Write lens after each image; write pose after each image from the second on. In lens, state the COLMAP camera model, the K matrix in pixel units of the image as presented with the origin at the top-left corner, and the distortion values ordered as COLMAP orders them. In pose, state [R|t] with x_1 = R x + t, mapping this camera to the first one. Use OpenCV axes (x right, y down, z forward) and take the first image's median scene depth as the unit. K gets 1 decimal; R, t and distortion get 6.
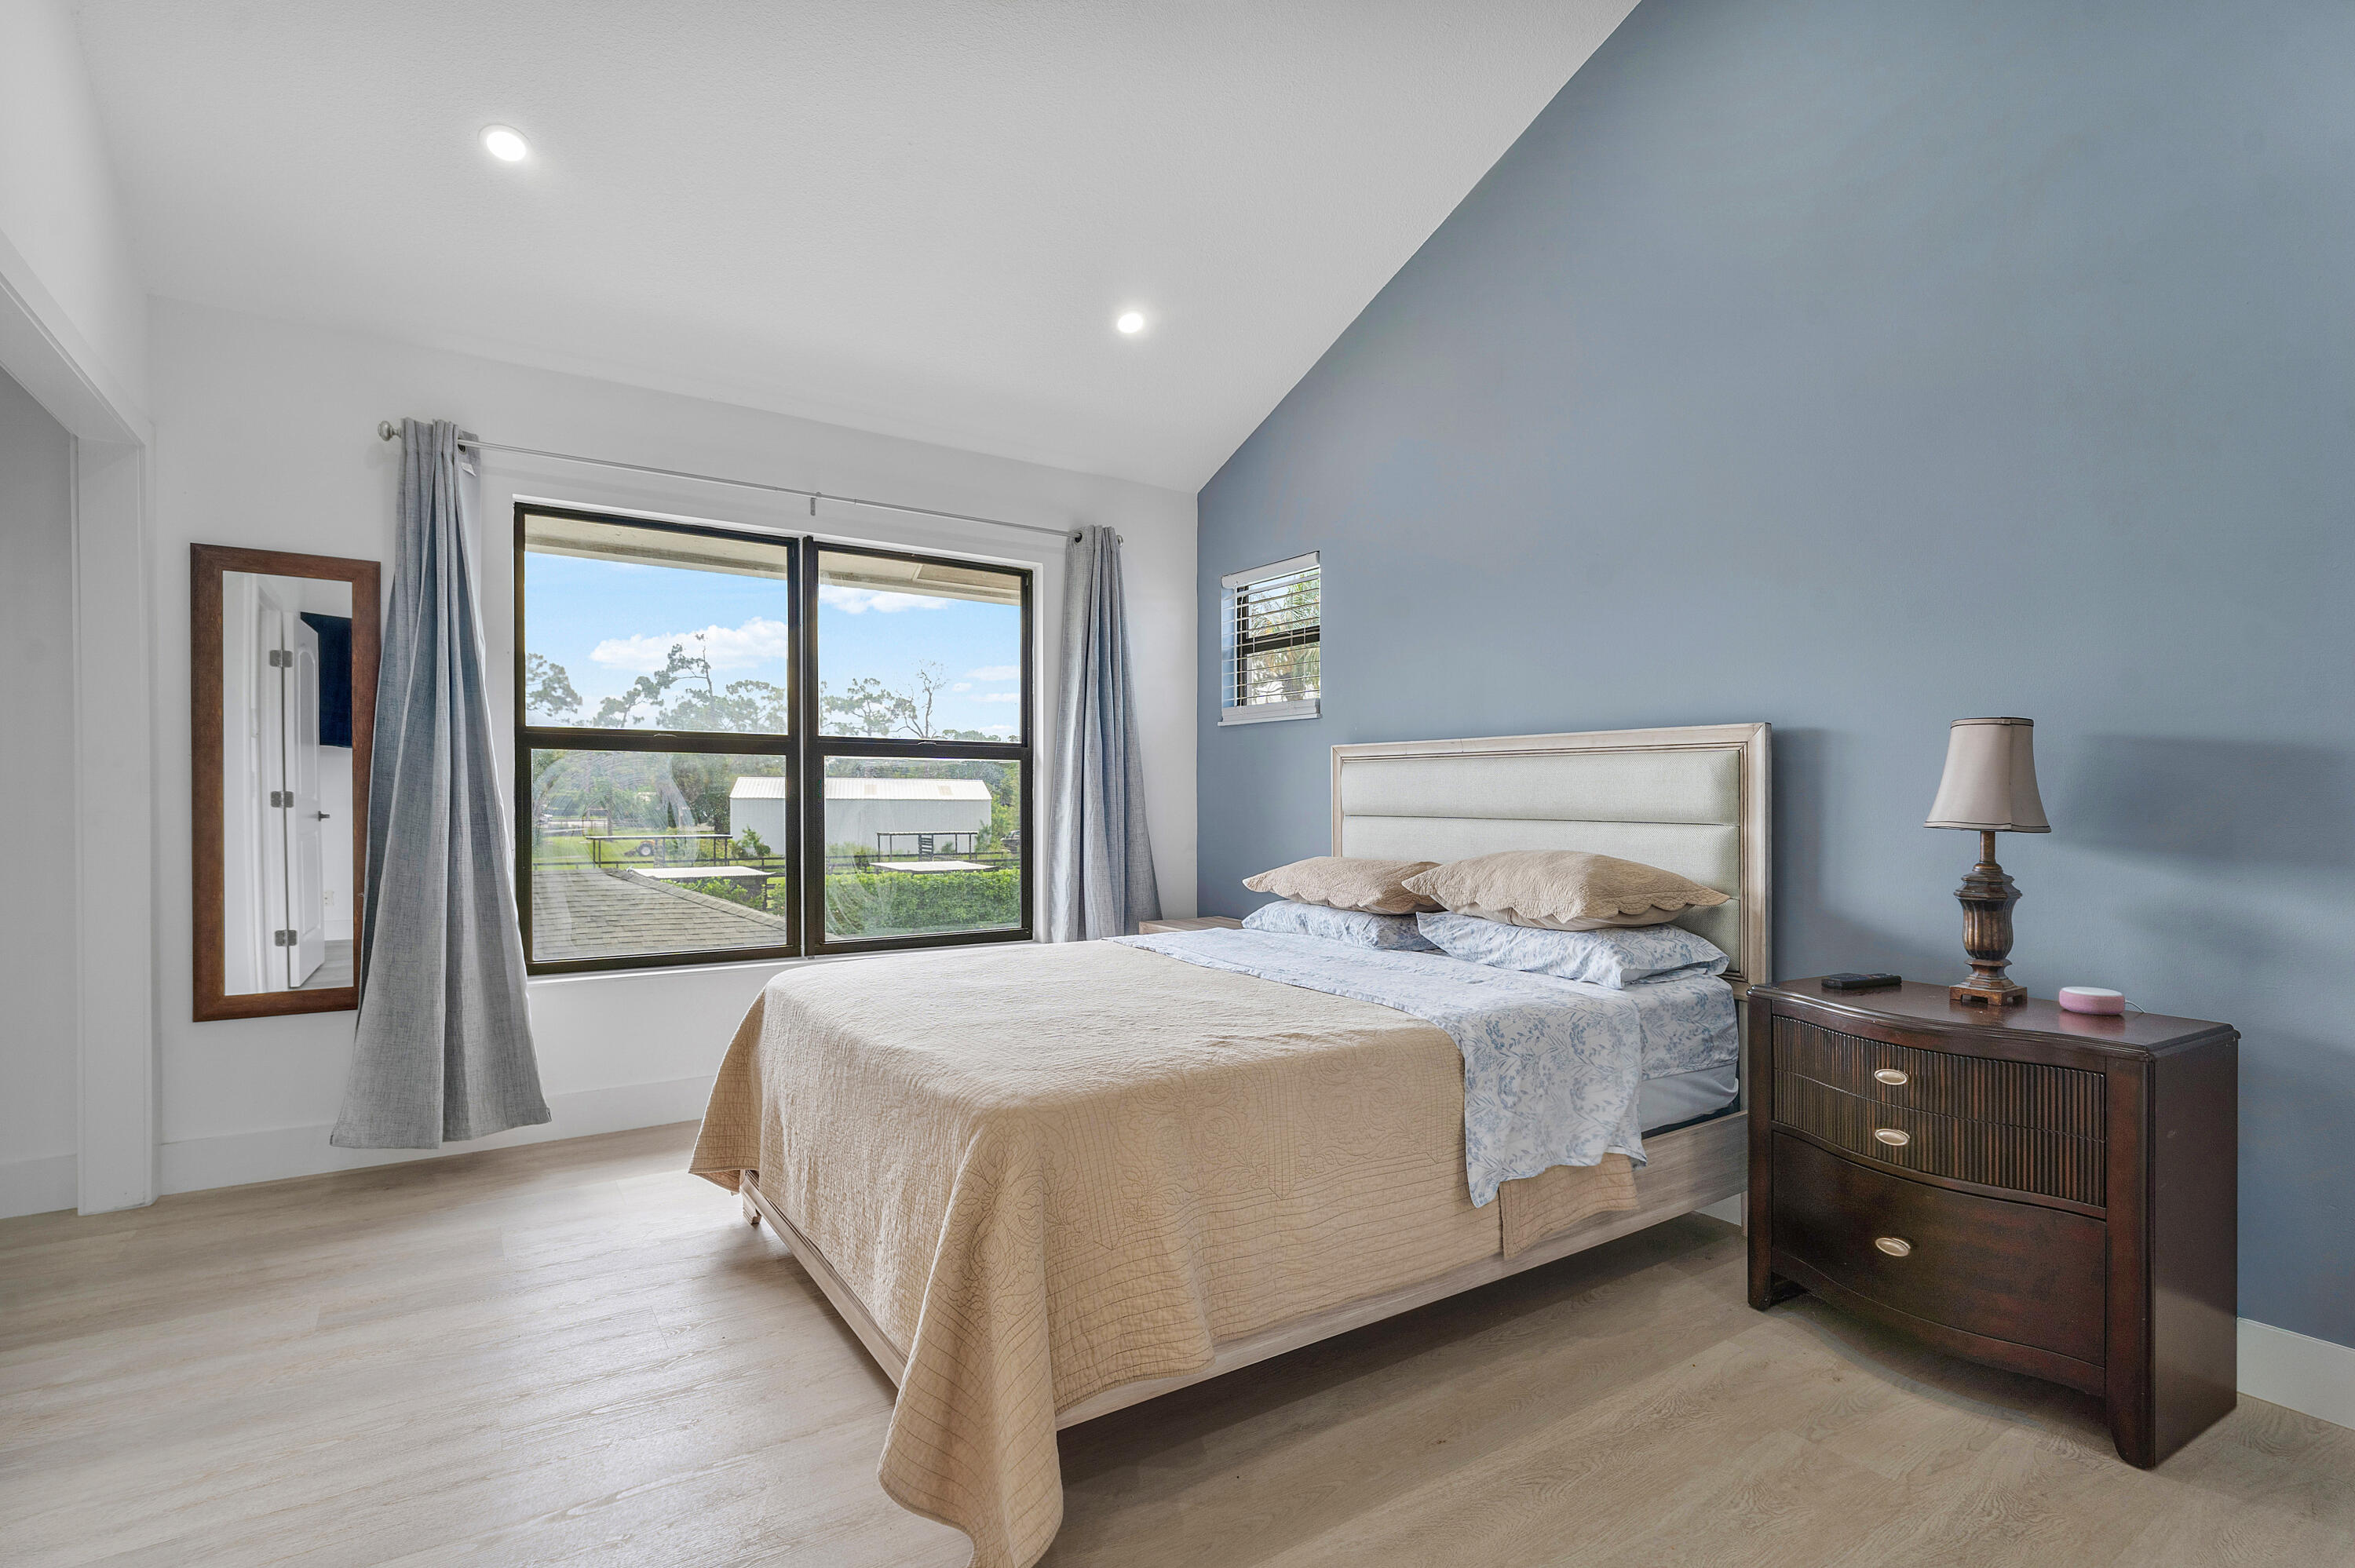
lens RADIAL K [[1120.3, 0, 1184.9], [0, 1120.3, 785.2], [0, 0, 1]] dist [0.001406, 0.000895]
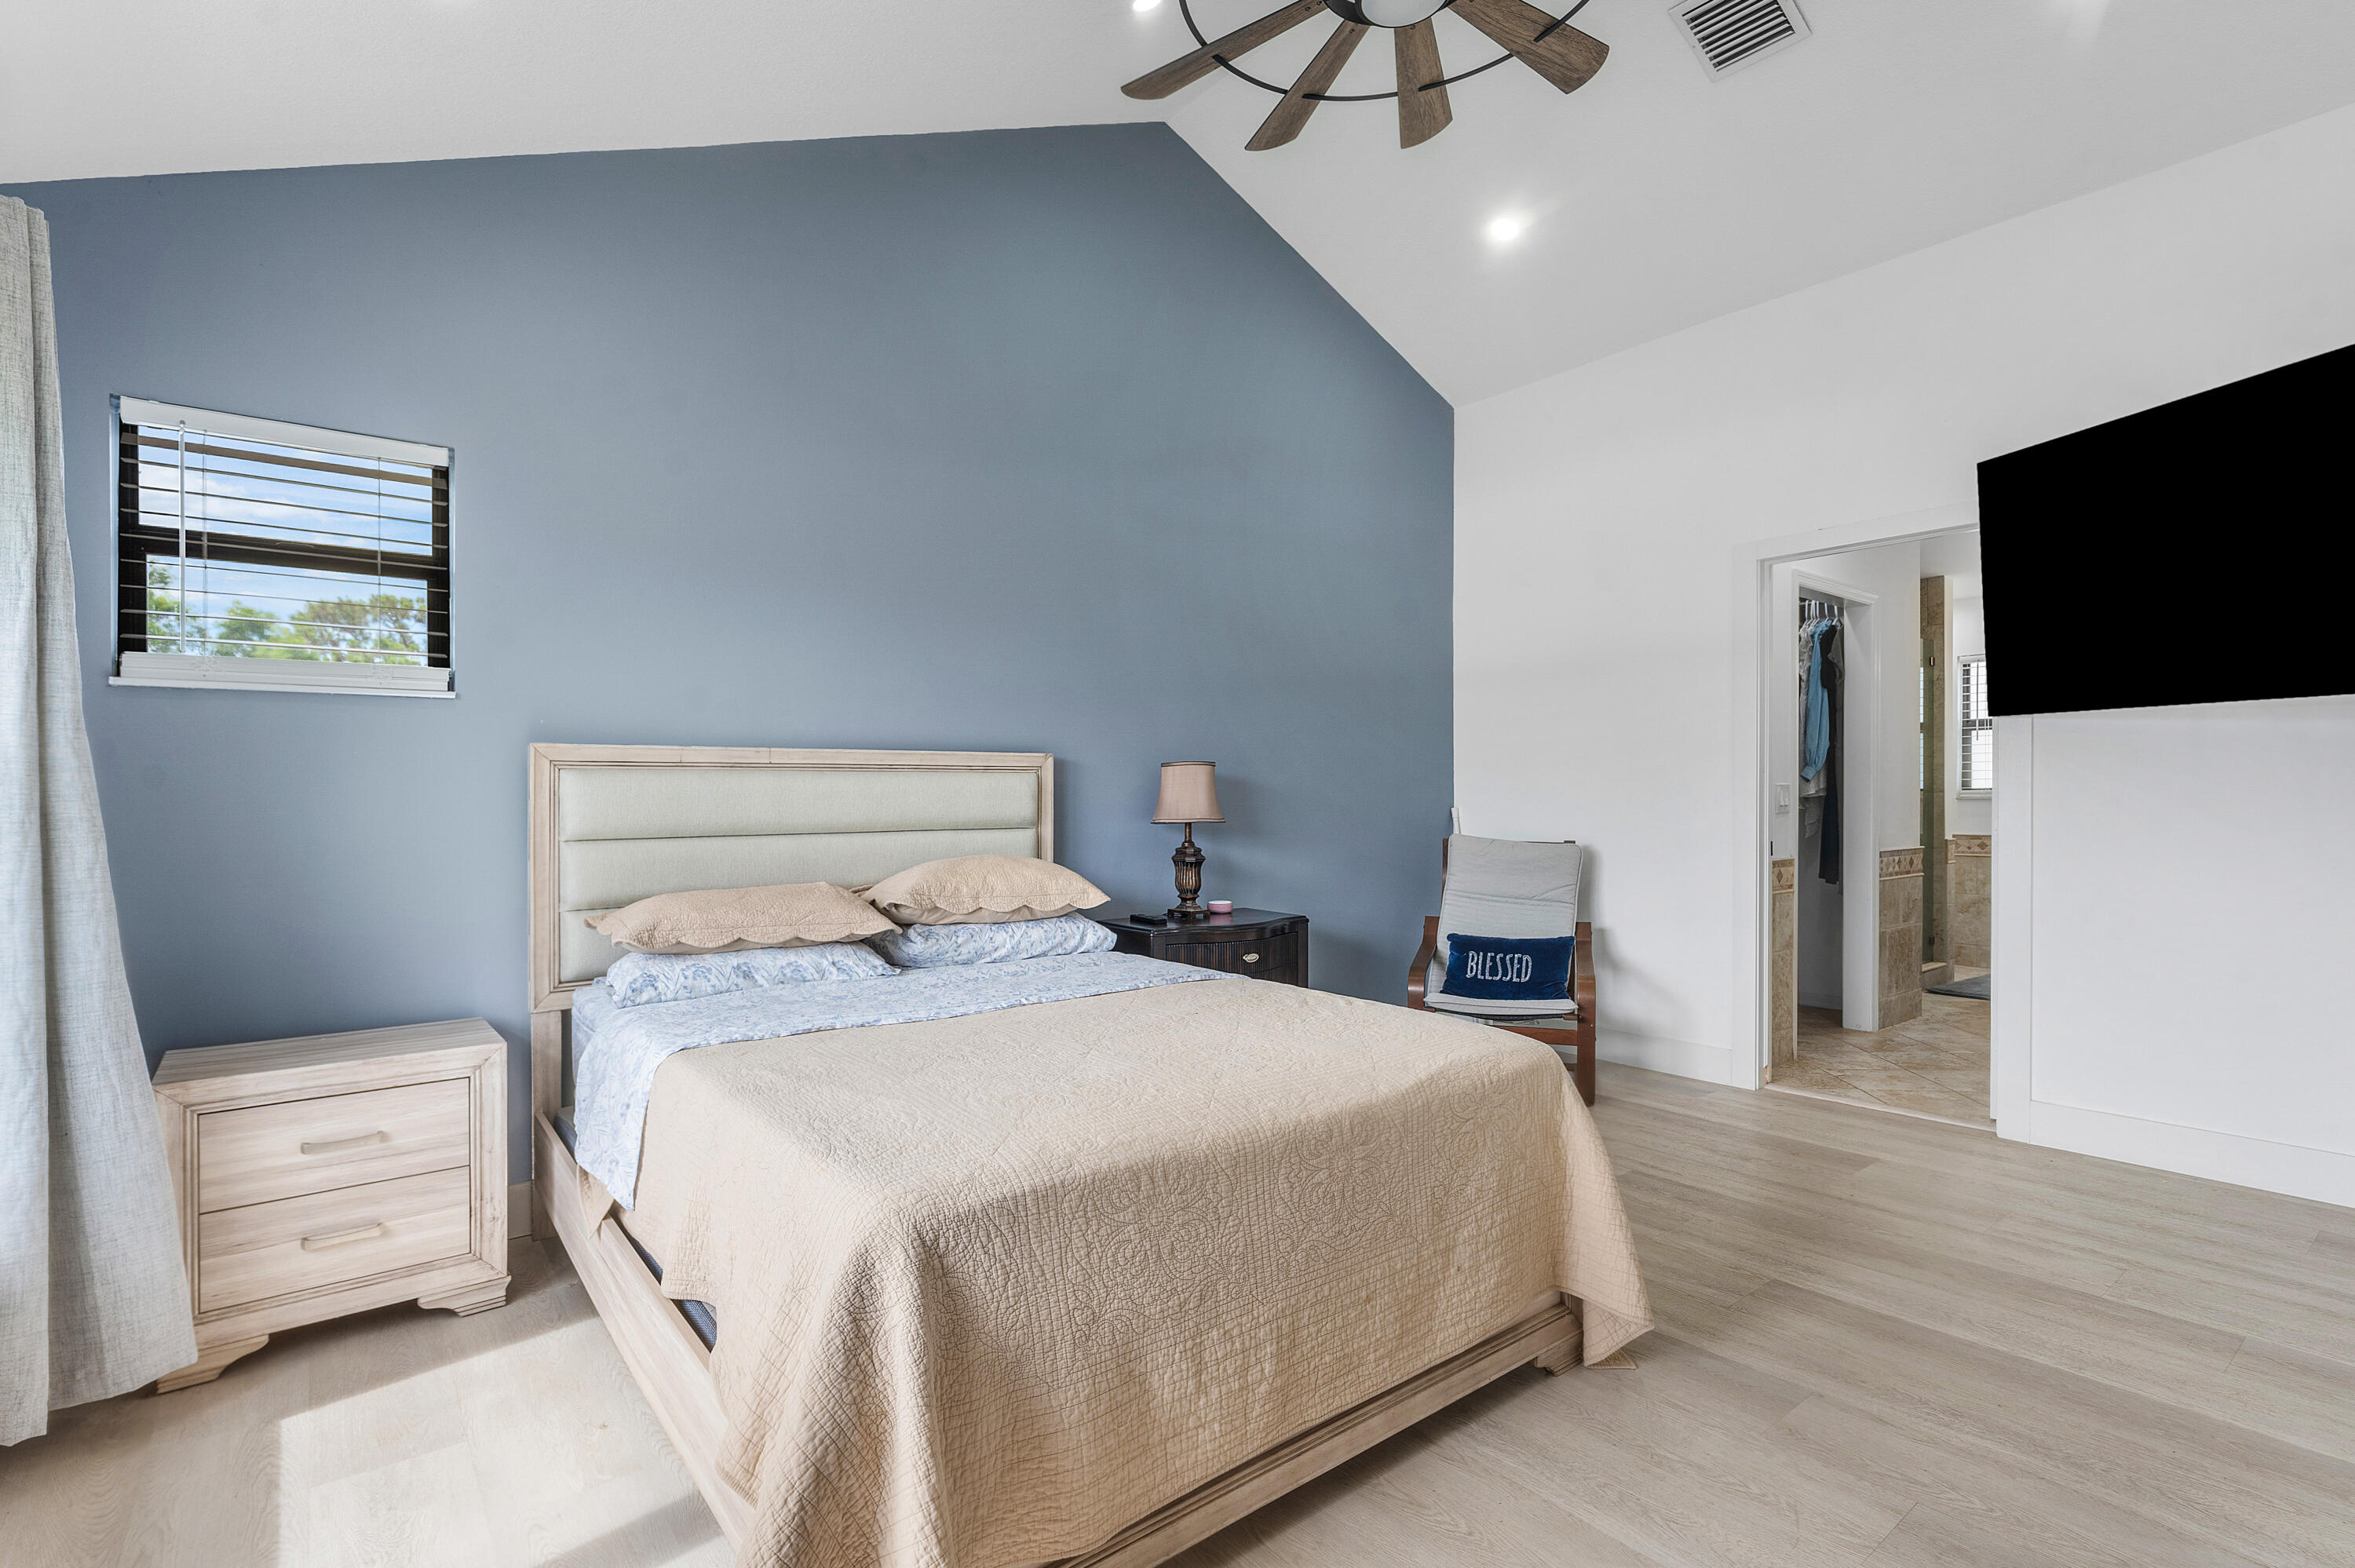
lens RADIAL K [[1120.3, 0, 1184.9], [0, 1120.3, 785.2], [0, 0, 1]] dist [0.001406, 0.000895]
pose [[-0.082414, -0.004048, 0.996590, -0.861349], [-0.009116, 0.999953, 0.003308, -0.021450], [-0.996556, -0.008812, -0.082447, 0.907677]]
